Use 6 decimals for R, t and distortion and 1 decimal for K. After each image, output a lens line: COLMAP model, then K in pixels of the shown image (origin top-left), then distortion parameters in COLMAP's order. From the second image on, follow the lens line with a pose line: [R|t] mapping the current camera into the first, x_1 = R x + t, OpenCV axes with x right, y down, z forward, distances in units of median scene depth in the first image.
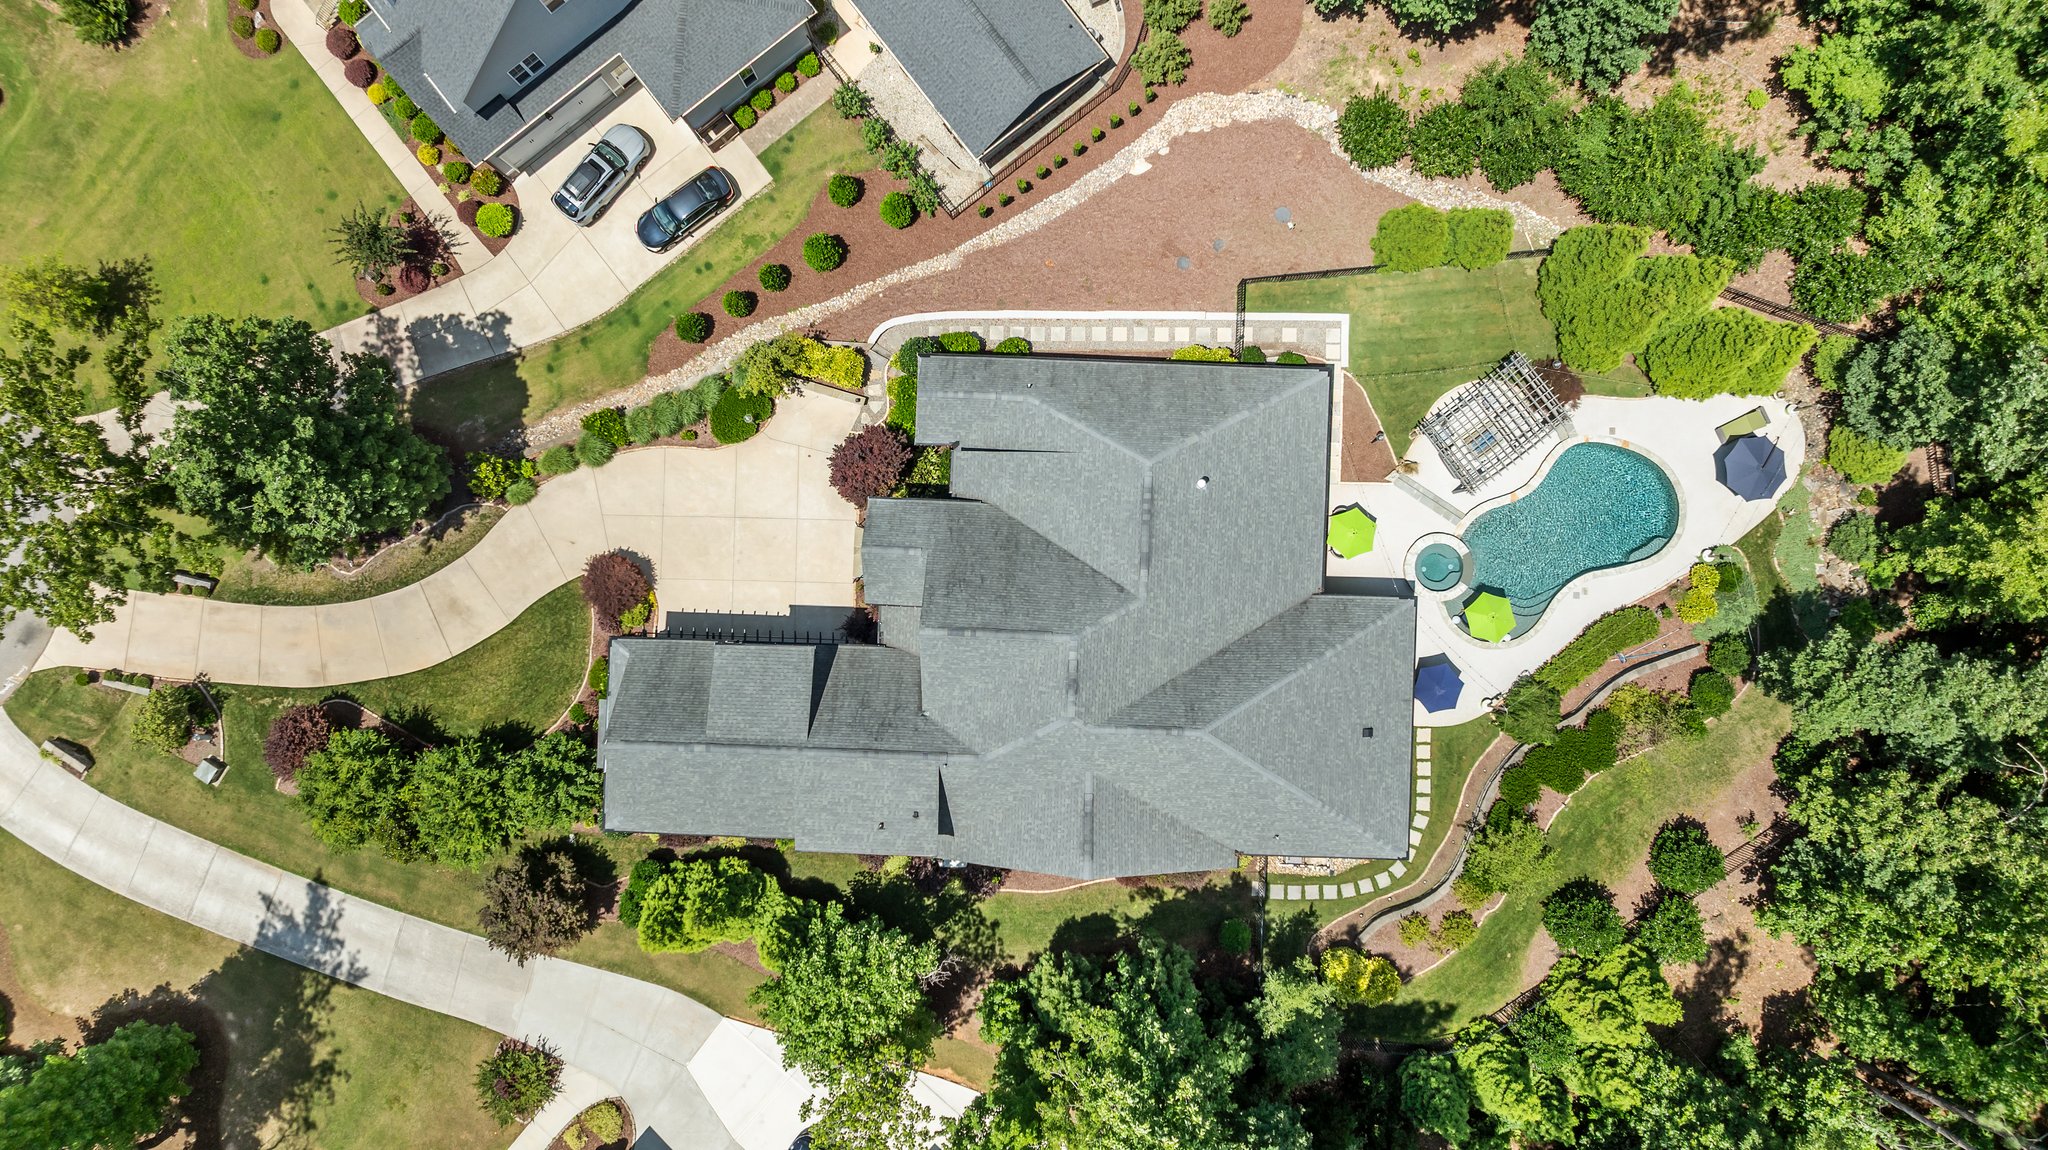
lens RADIAL K [[1431.9, 0, 1039.8], [0, 1431.9, 576.4], [0, 0, 1]] dist [-0.017747, 0.012061]
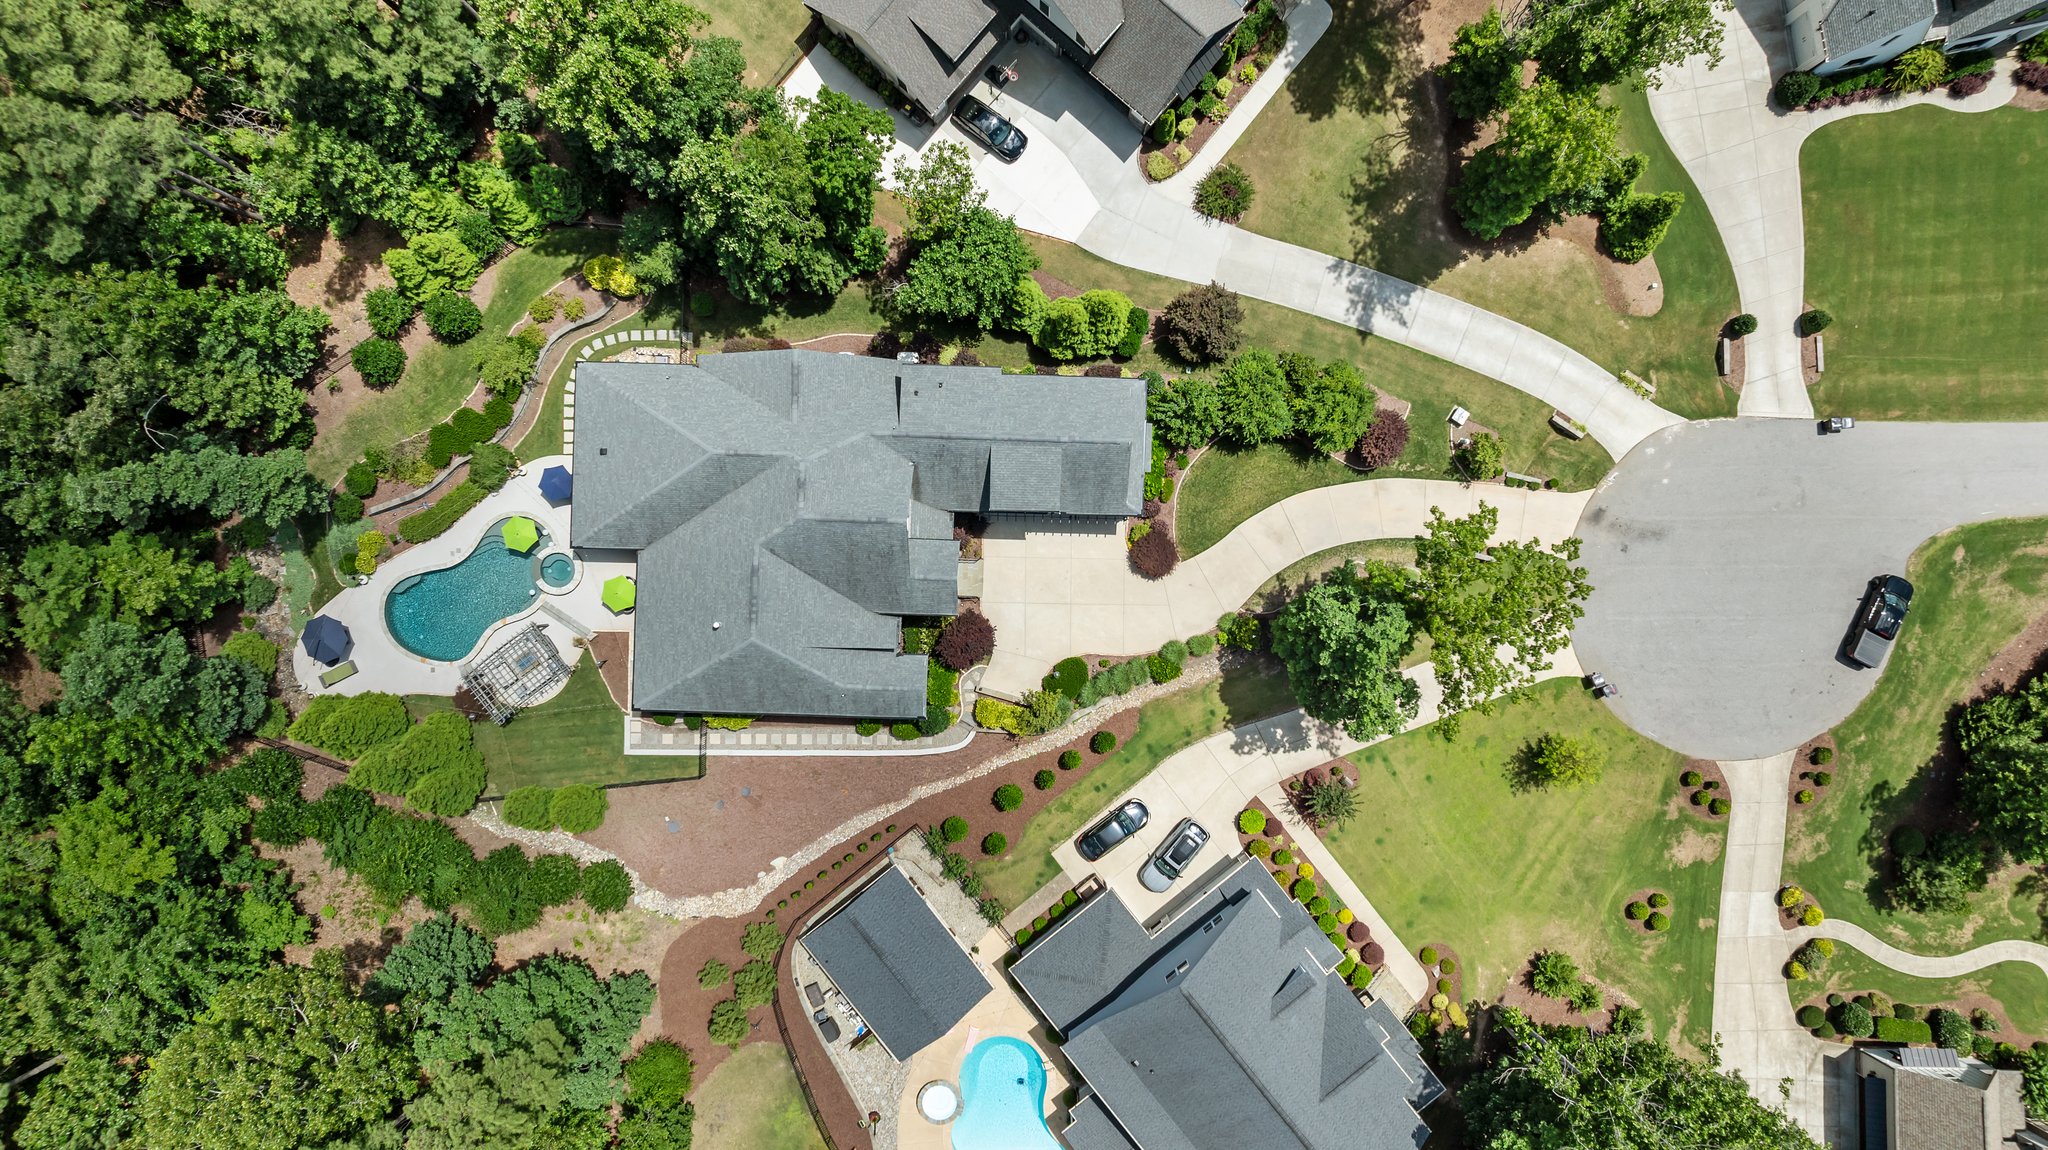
lens RADIAL K [[1466.1, 0, 1040.4], [0, 1466.1, 576.6], [0, 0, 1]] dist [-0.016538, -0.007559]
pose [[-0.999968, 0.005628, -0.005631, -0.179517], [-0.005670, -0.999956, 0.007464, -0.025779], [-0.005589, 0.007496, 0.999956, -0.417818]]
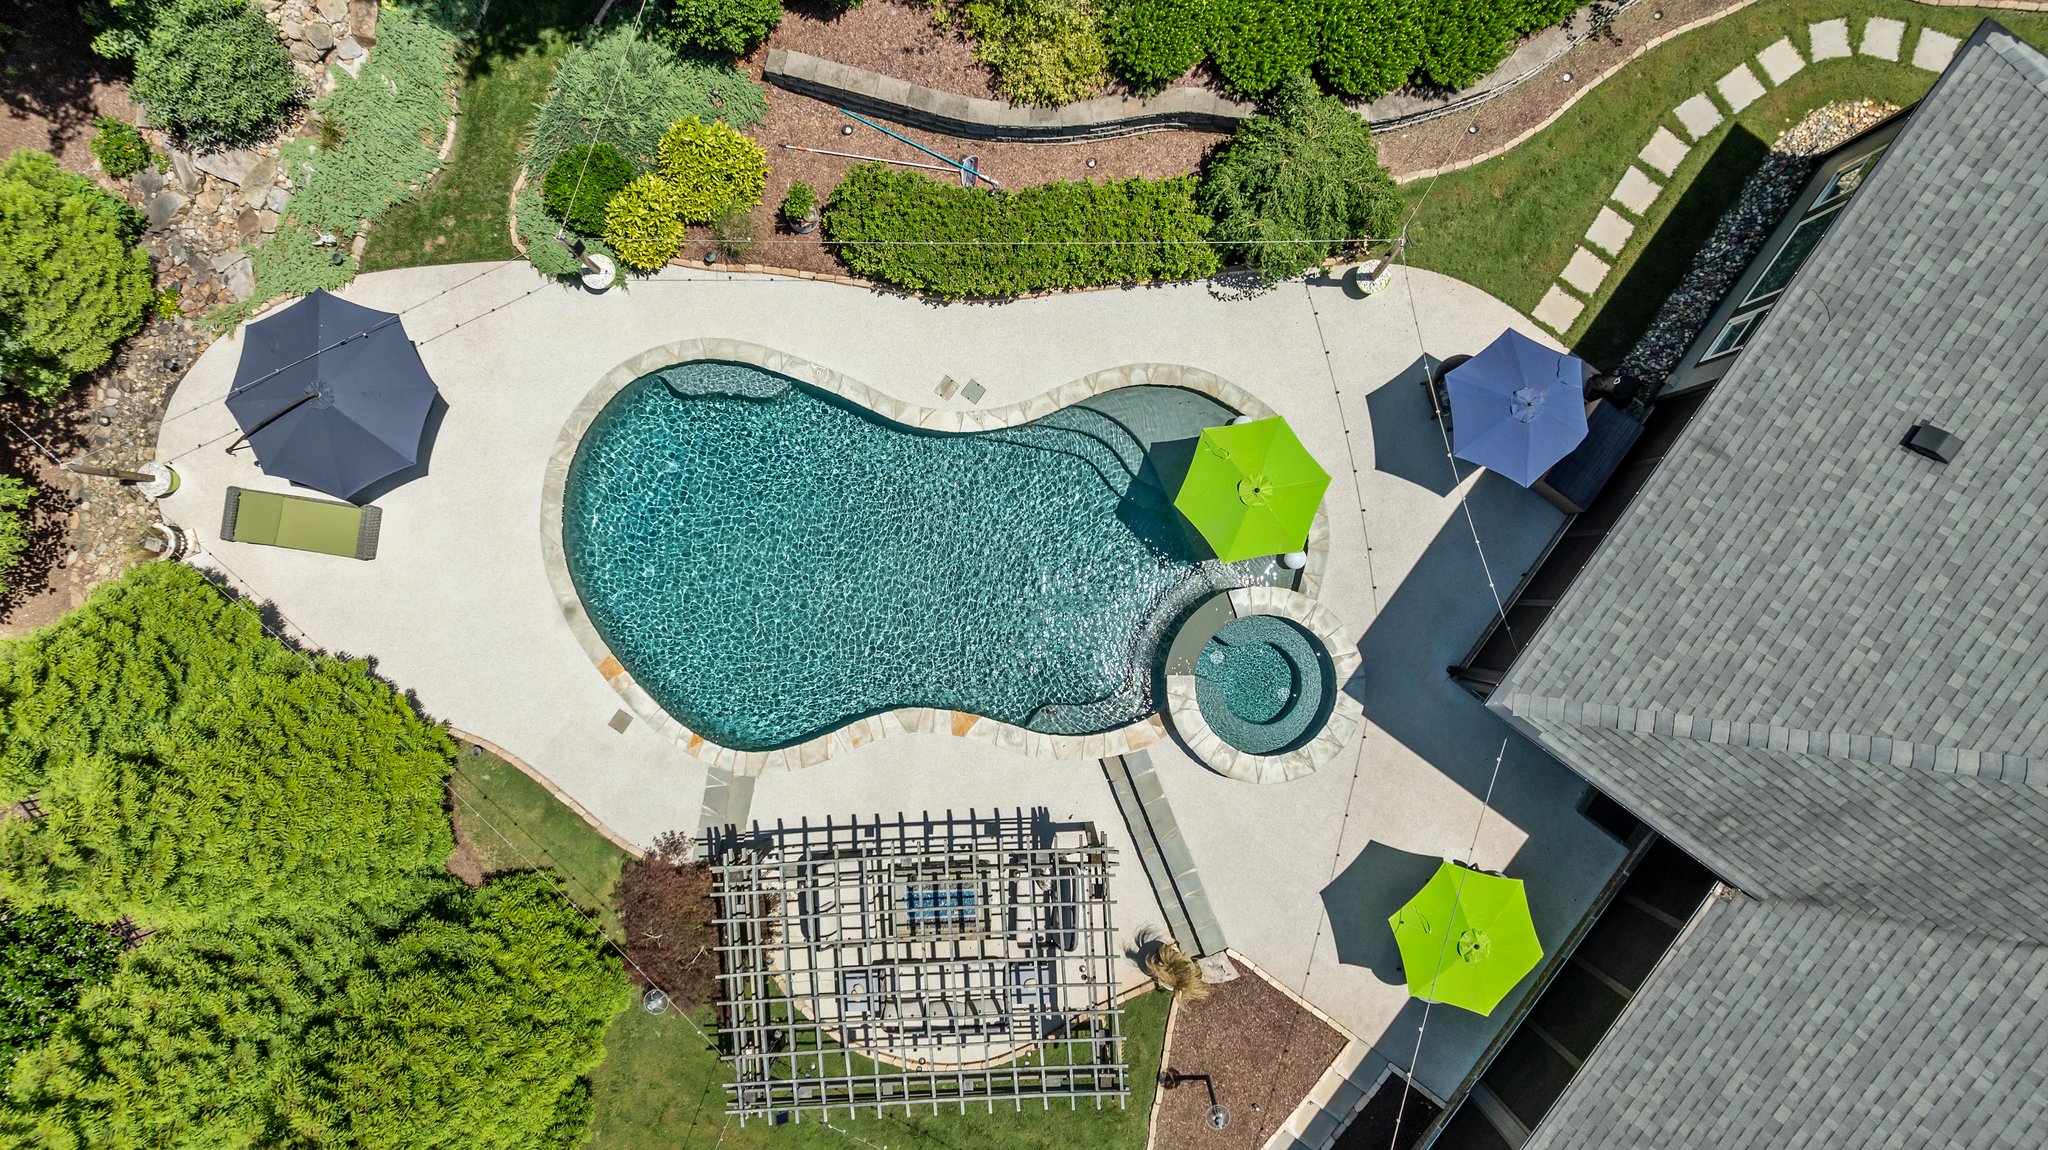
lens RADIAL K [[1448.7, 0, 1038.0], [0, 1448.7, 572.1], [0, 0, 1]] dist [-0.014732, 0.000447]
pose [[-0.826861, -0.562376, -0.005881, 0.340588], [0.562163, -0.826765, 0.020782, -0.021937], [-0.016550, 0.013878, 0.999767, 0.647349]]
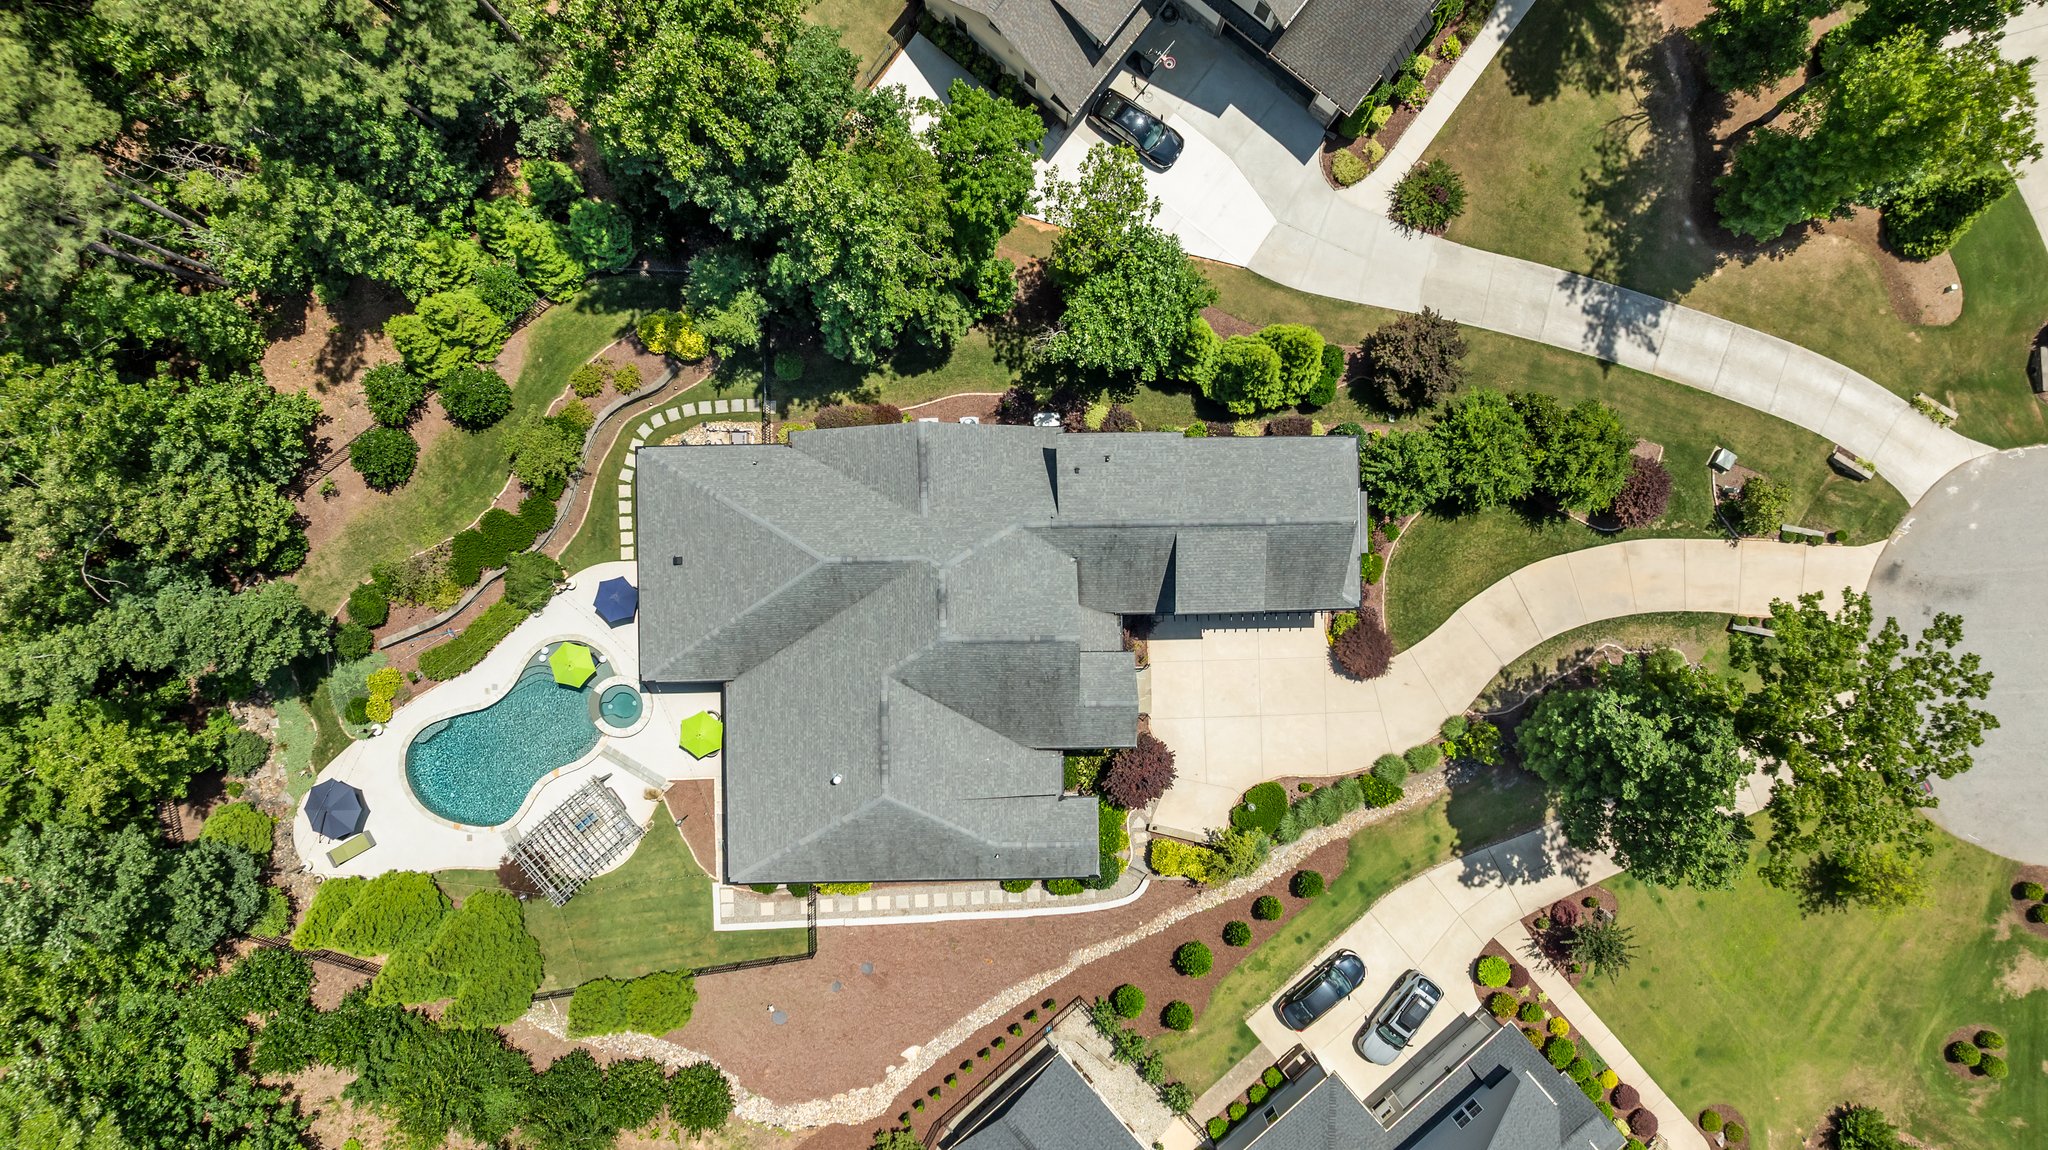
lens RADIAL K [[1456.7, 0, 1038.3], [0, 1456.7, 572.3], [0, 0, 1]] dist [-0.011710, -0.011731]
pose [[-0.998547, 0.052364, -0.012723, -0.033478], [-0.052507, -0.998558, 0.011181, 0.067207], [-0.012119, 0.011833, 0.999857, -0.127653]]
